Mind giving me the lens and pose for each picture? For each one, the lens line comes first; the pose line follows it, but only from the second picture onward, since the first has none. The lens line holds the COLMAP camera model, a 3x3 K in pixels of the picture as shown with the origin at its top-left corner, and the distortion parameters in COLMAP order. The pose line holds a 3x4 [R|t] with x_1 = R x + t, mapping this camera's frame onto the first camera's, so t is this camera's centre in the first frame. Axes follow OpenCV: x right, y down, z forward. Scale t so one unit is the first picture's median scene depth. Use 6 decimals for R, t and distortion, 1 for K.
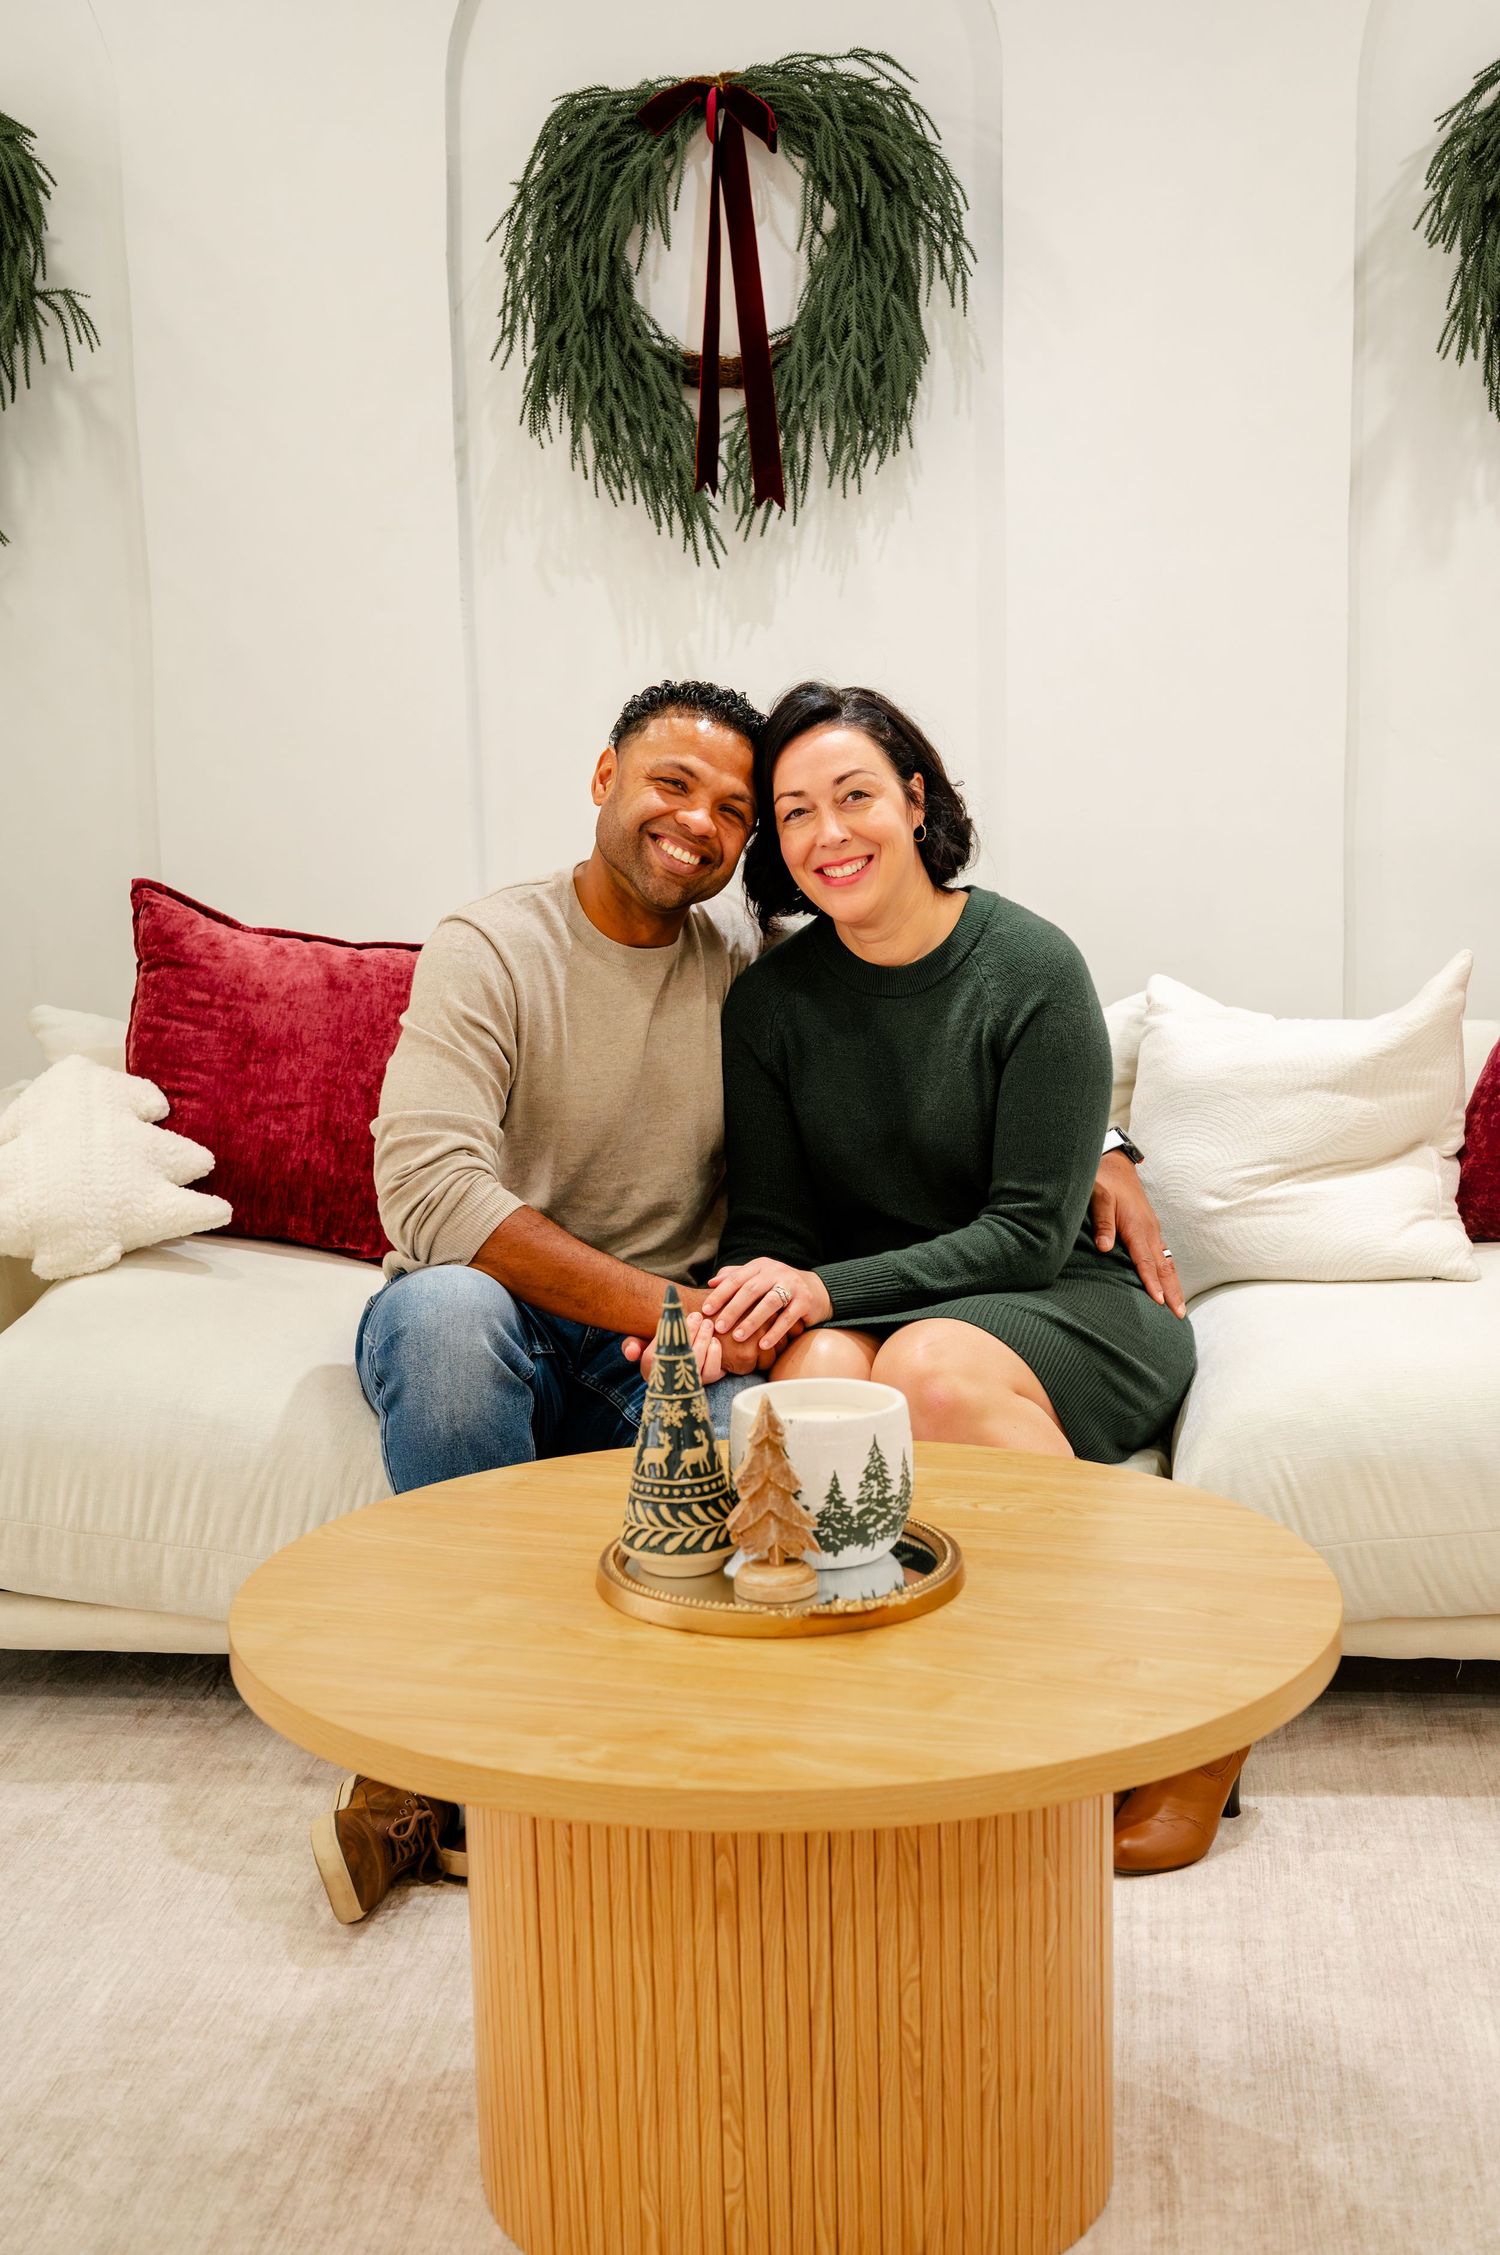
lens RADIAL K [[3416.5, 0, 801.0], [0, 3416.5, 1129.5], [0, 0, 1]] dist [0.001362, -0.044517]
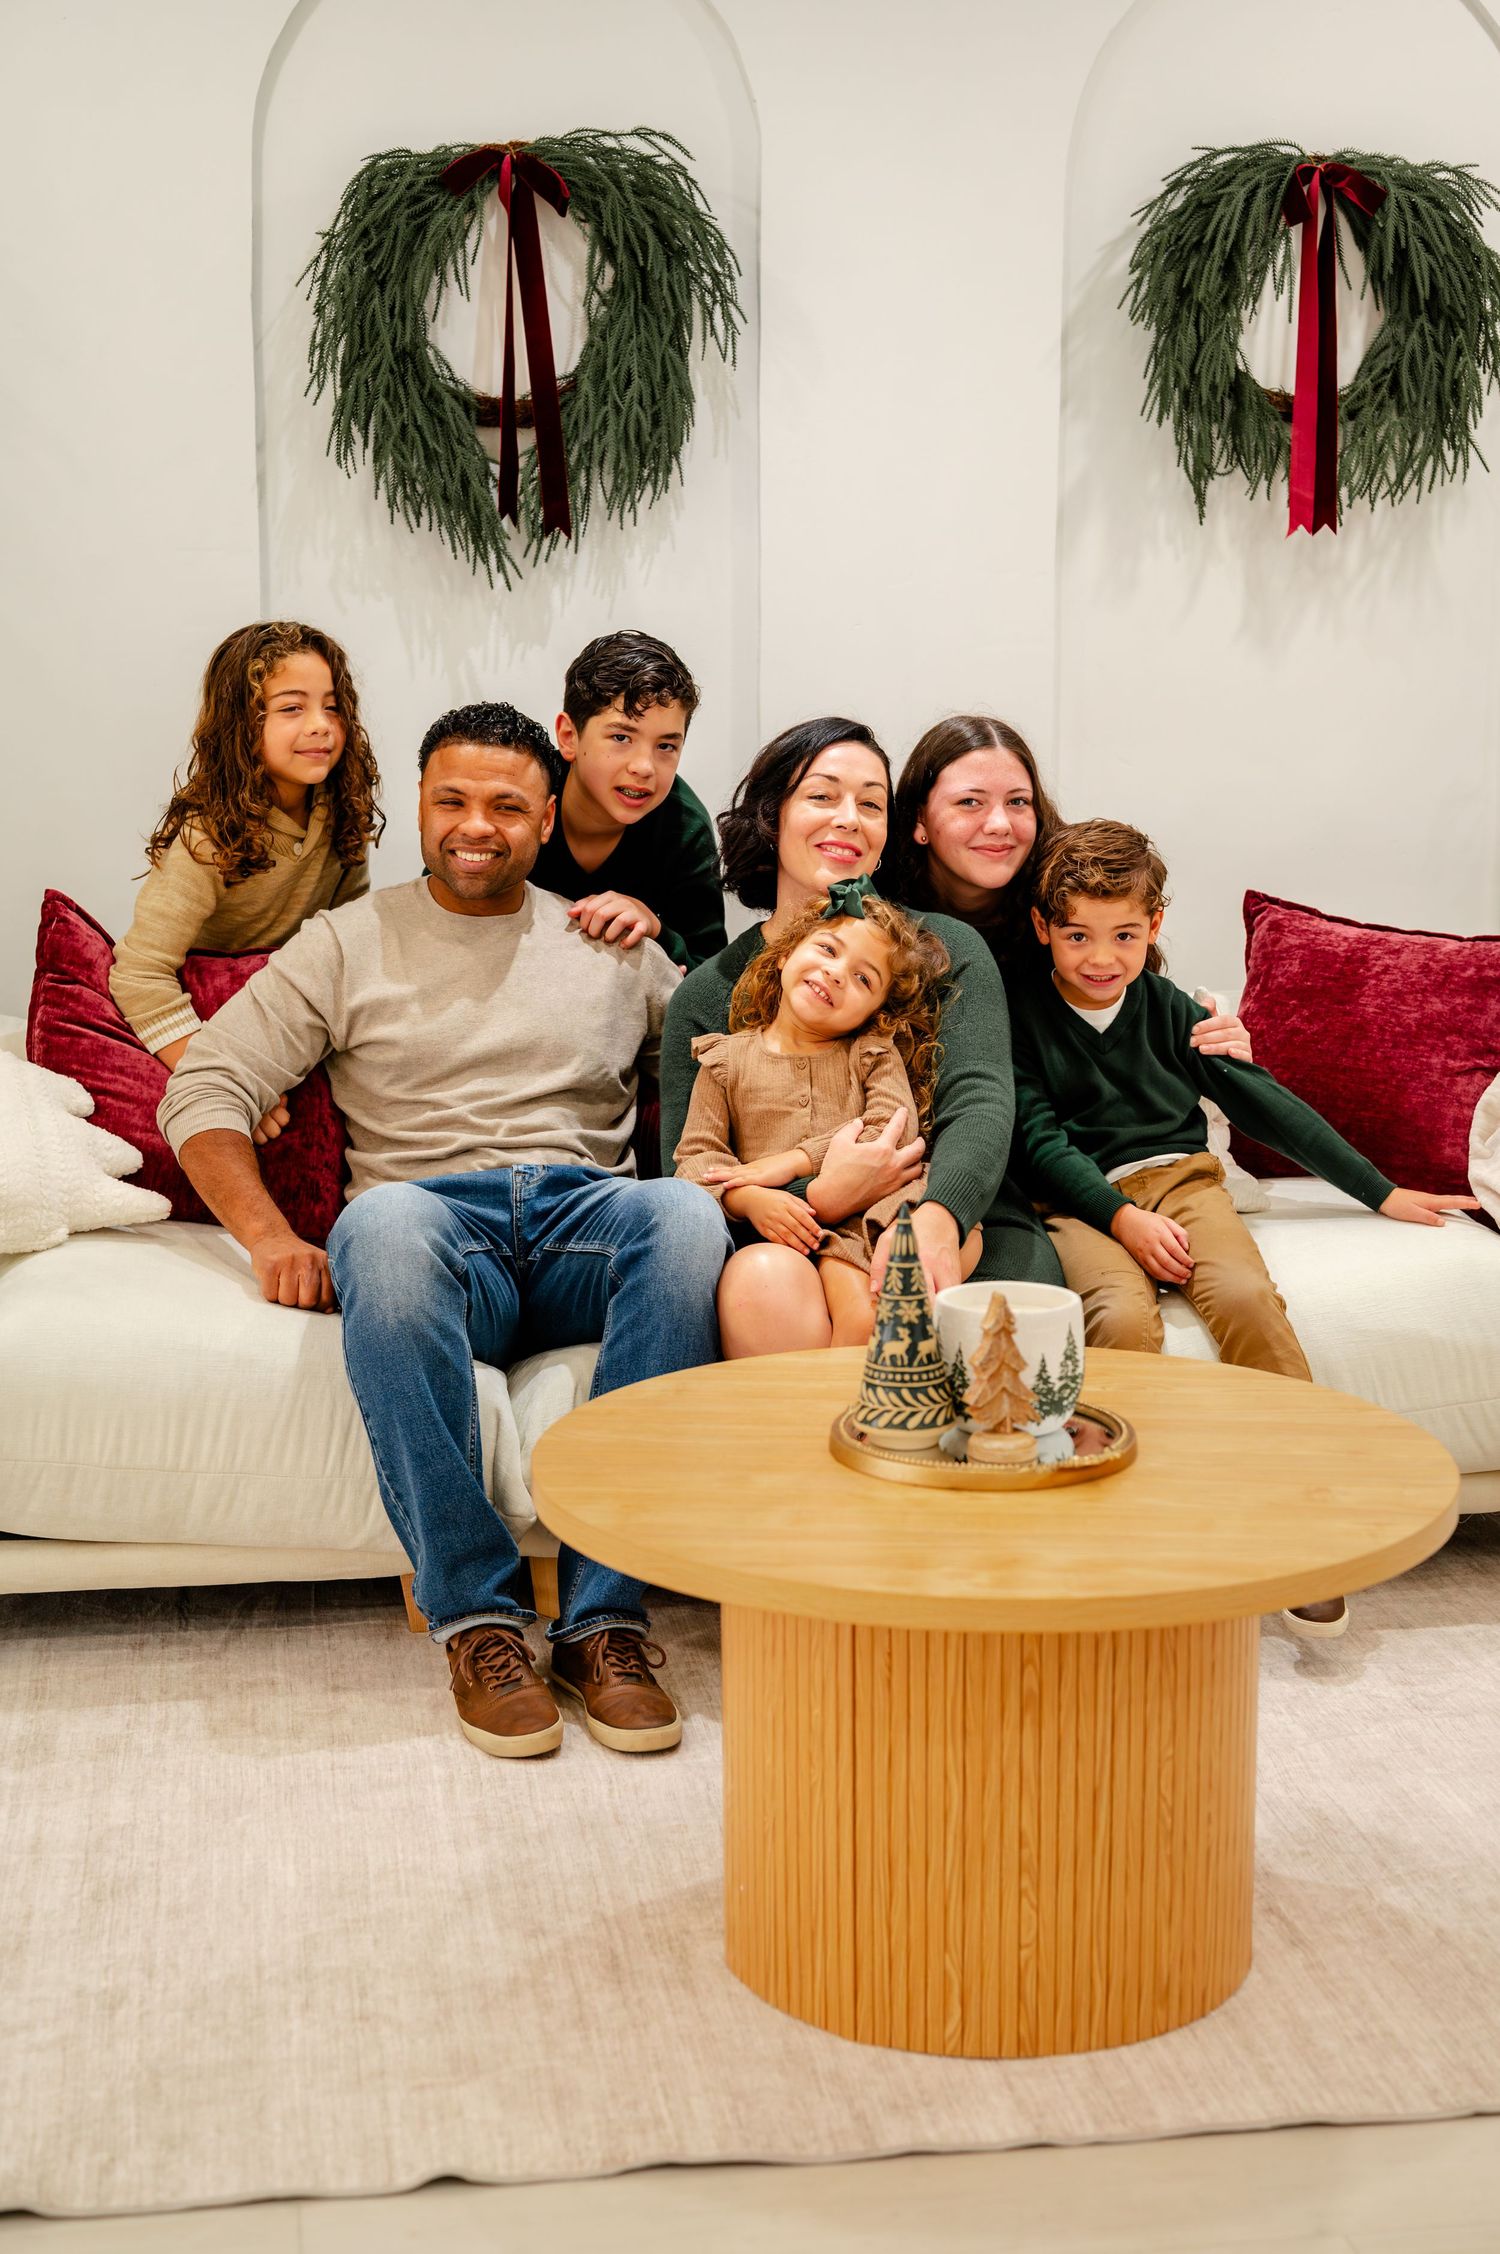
lens RADIAL K [[3415.0, 0, 801.0], [0, 3415.0, 1129.0], [0, 0, 1]] dist [0.001362, -0.044517]
pose [[0.963746, -0.026753, 0.265477, -0.253252], [0.027407, 0.999624, 0.001241, 0.010859], [-0.265411, 0.006080, 0.964116, -0.091172]]
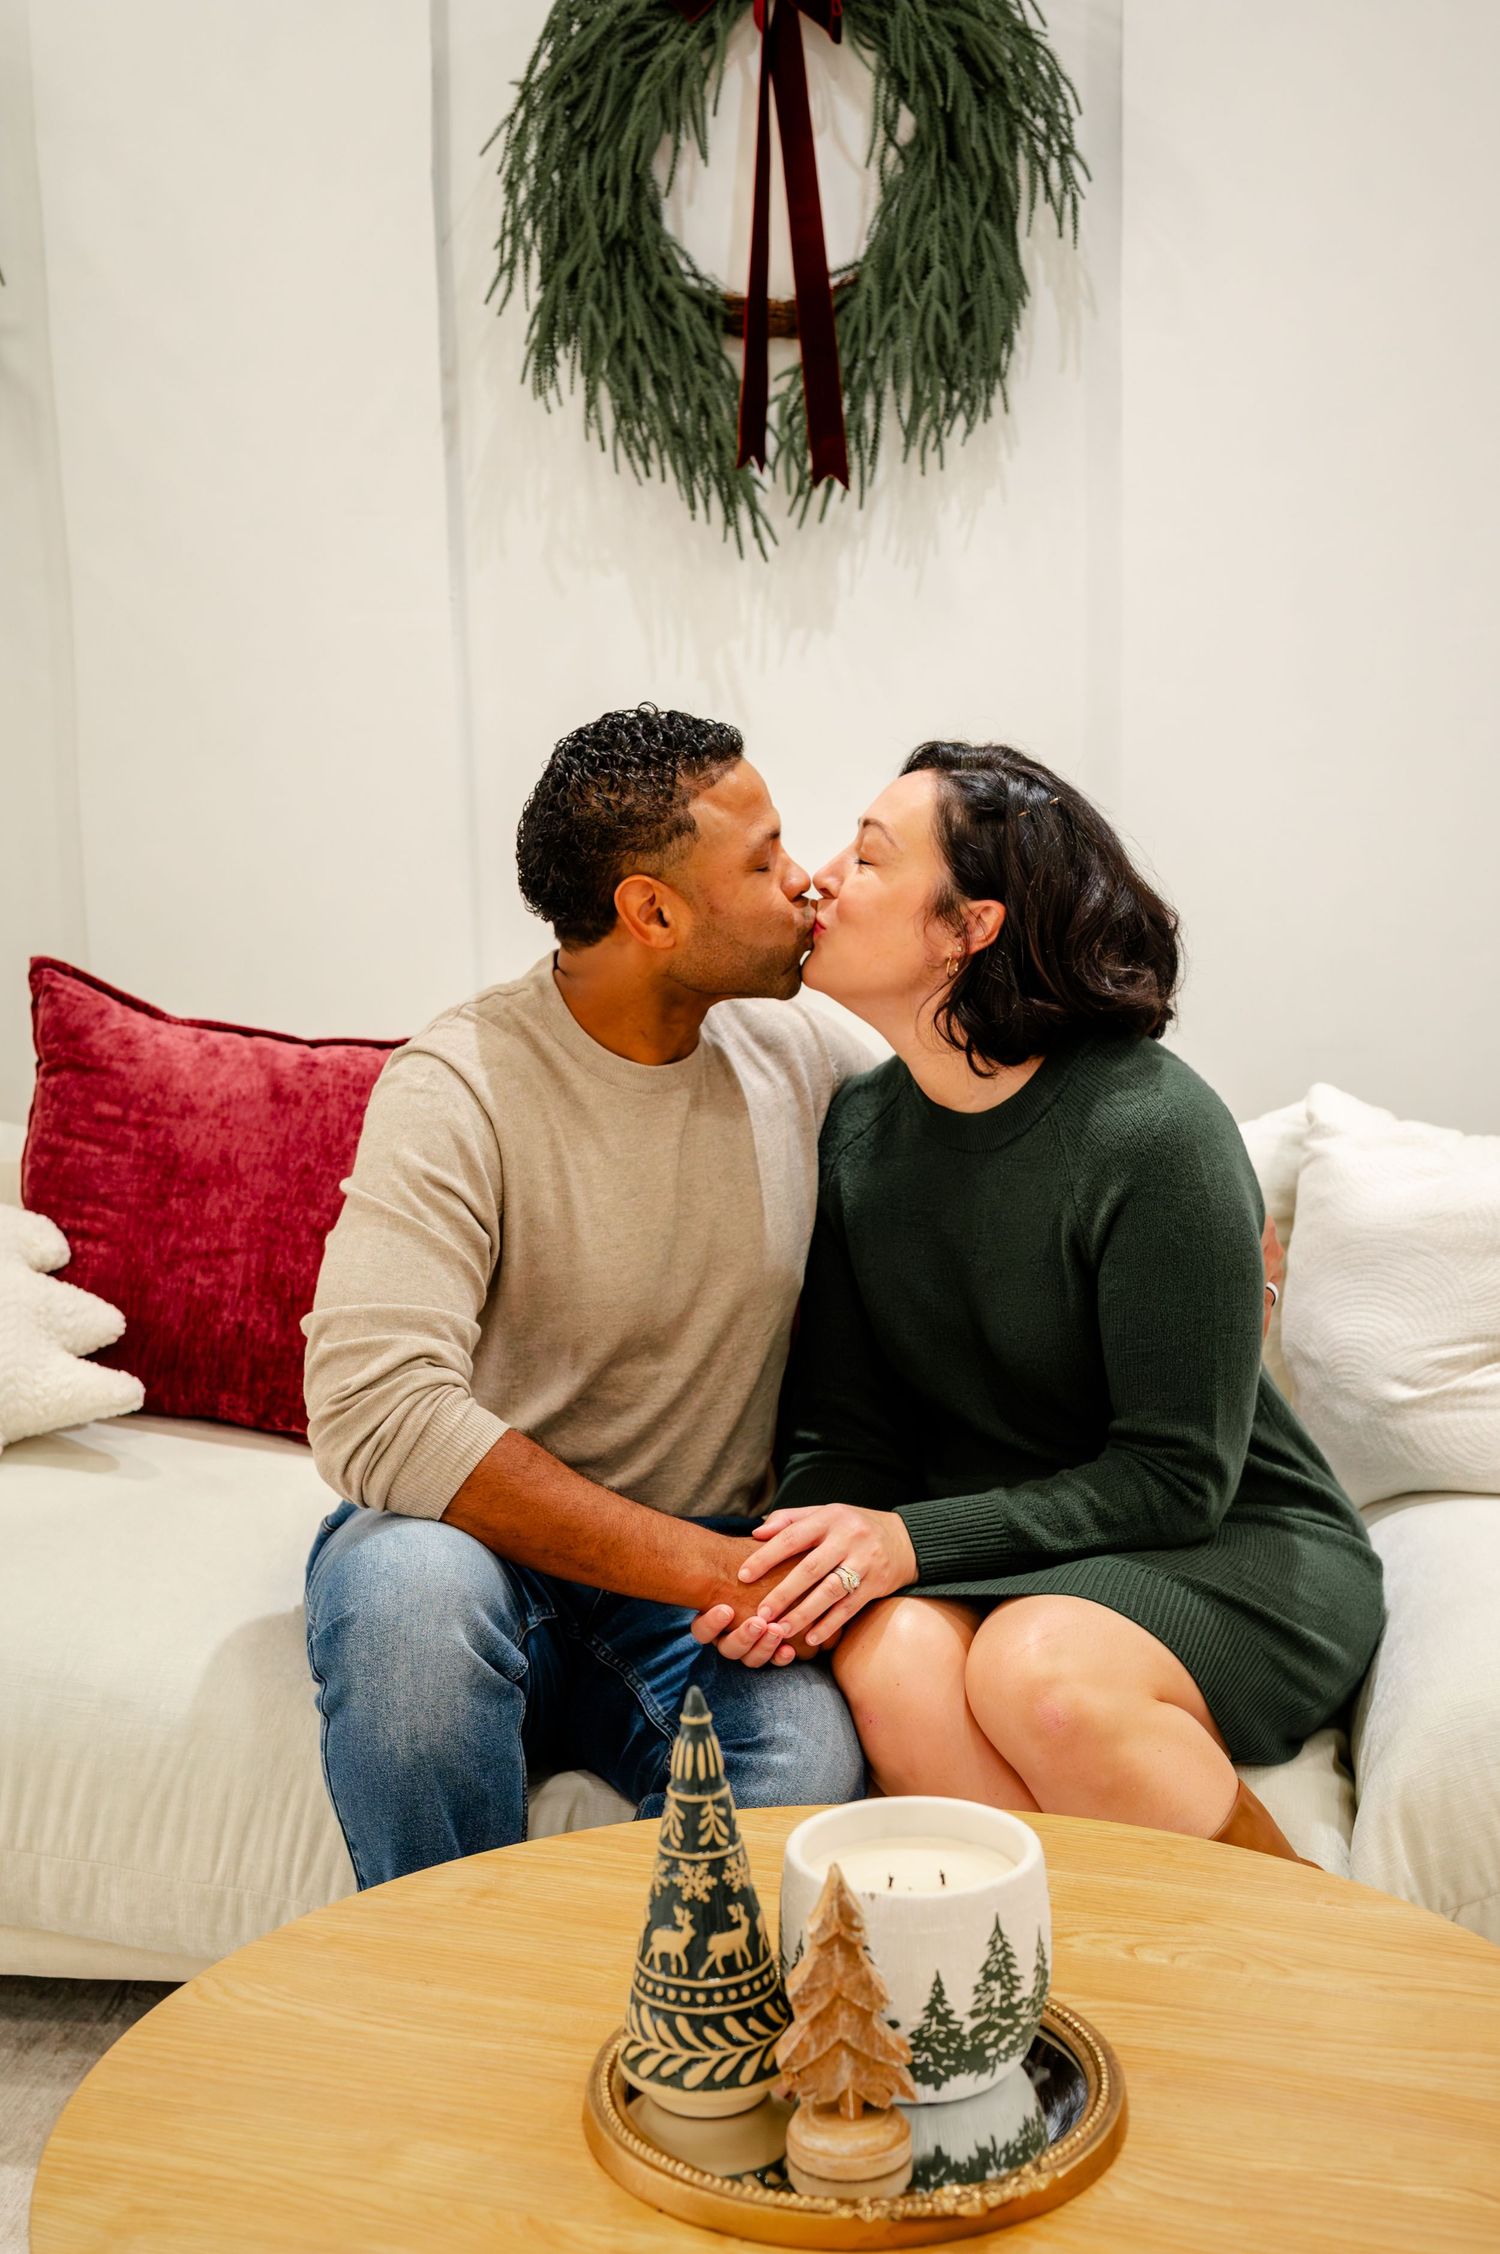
lens RADIAL K [[3367.8, 0, 804.0], [0, 3367.8, 1118.2], [0, 0, 1]] dist [-0.012615, 0.034955]
pose [[0.999922, 0.003764, -0.011945, -0.005882], [-0.003569, 0.999861, 0.016289, -0.050373], [0.012004, -0.016246, 0.999796, 0.222580]]
